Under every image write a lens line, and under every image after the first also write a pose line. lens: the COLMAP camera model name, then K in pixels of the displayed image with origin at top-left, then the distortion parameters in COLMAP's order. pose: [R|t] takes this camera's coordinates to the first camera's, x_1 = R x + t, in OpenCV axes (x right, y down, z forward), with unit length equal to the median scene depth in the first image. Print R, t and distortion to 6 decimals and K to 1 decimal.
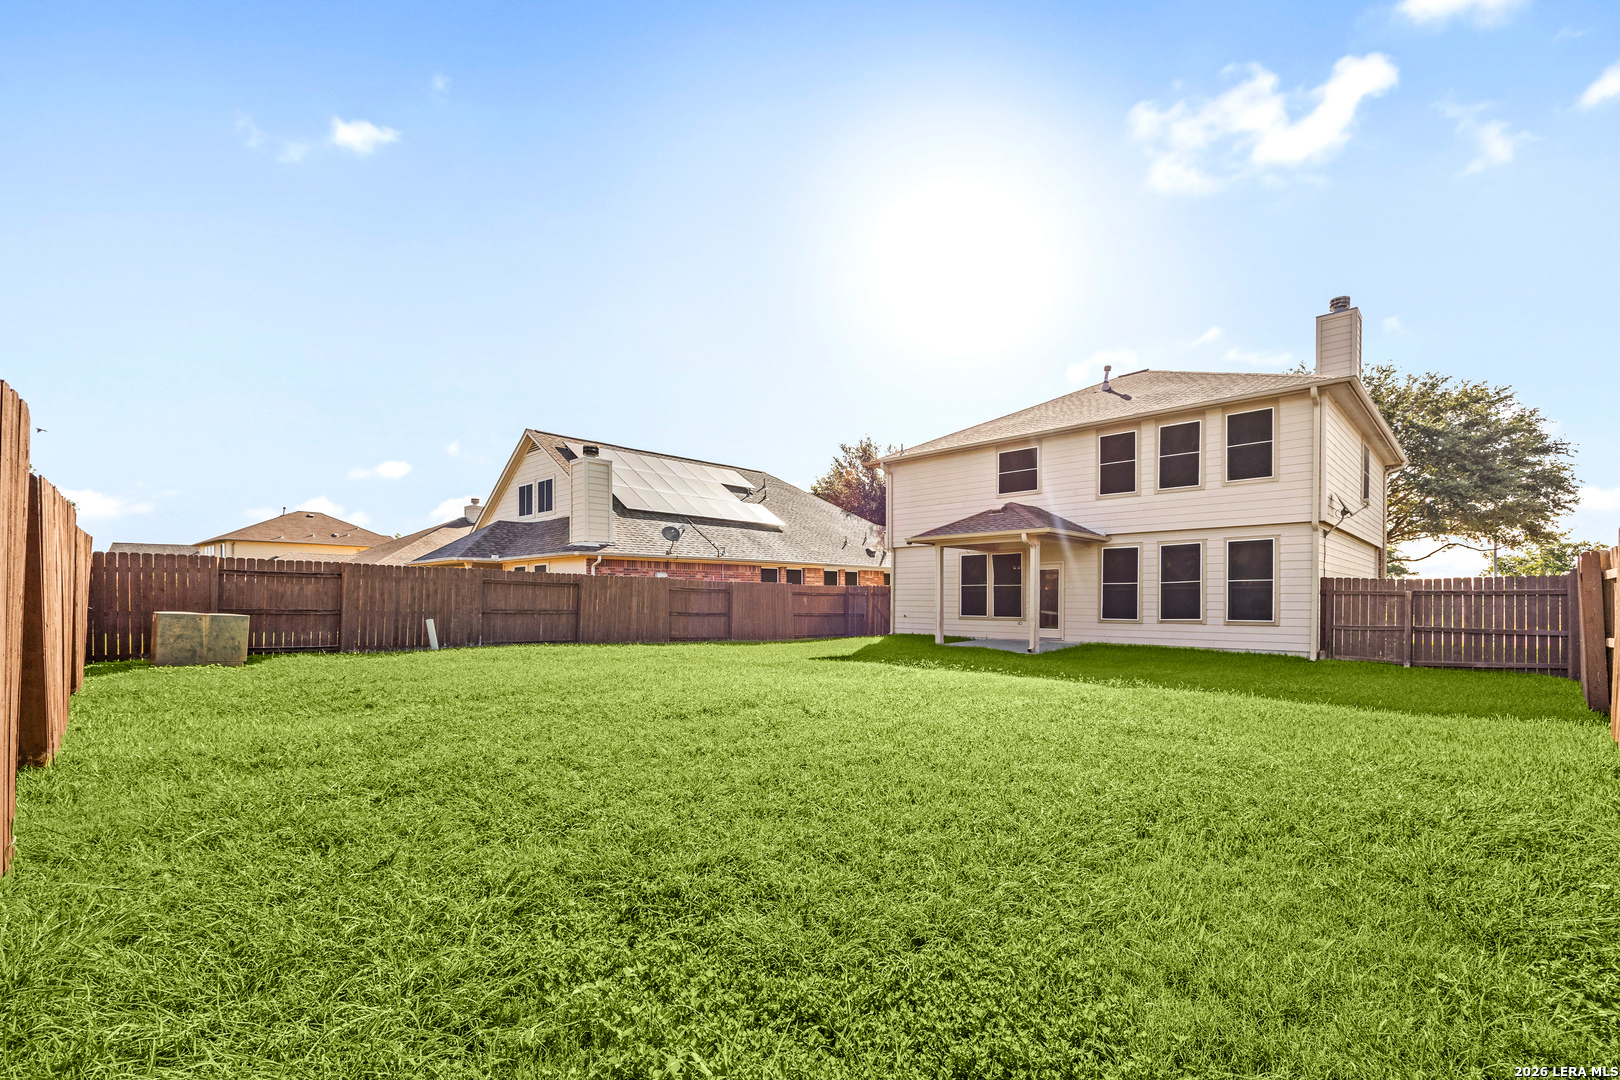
lens RADIAL K [[715.9, 0, 787.7], [0, 715.9, 599.1], [0, 0, 1]] dist [-0.000772, -0.000508]
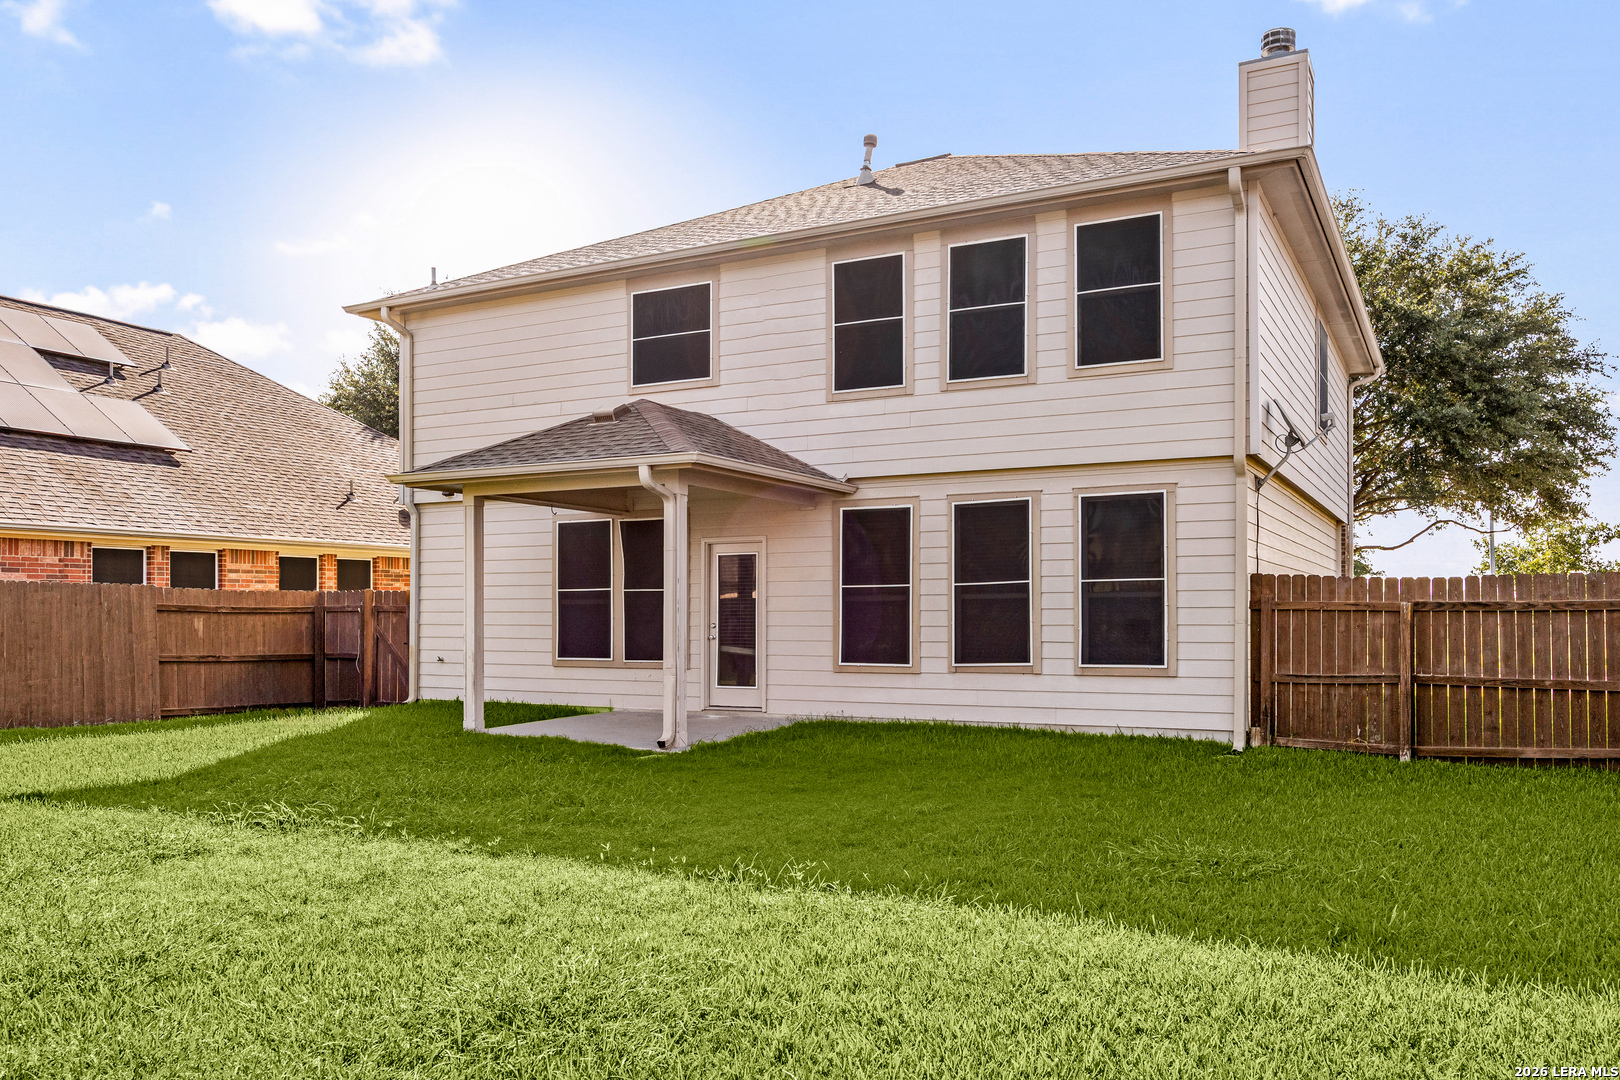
lens RADIAL K [[1294.5, 0, 785.5], [0, 1294.5, 596.4], [0, 0, 1]] dist [0.002432, 0.005833]
pose [[0.956895, -0.000042, 0.290434, 0.163920], [0.004466, 0.999884, -0.014570, -0.003374], [-0.290399, 0.015239, 0.956784, 0.219278]]
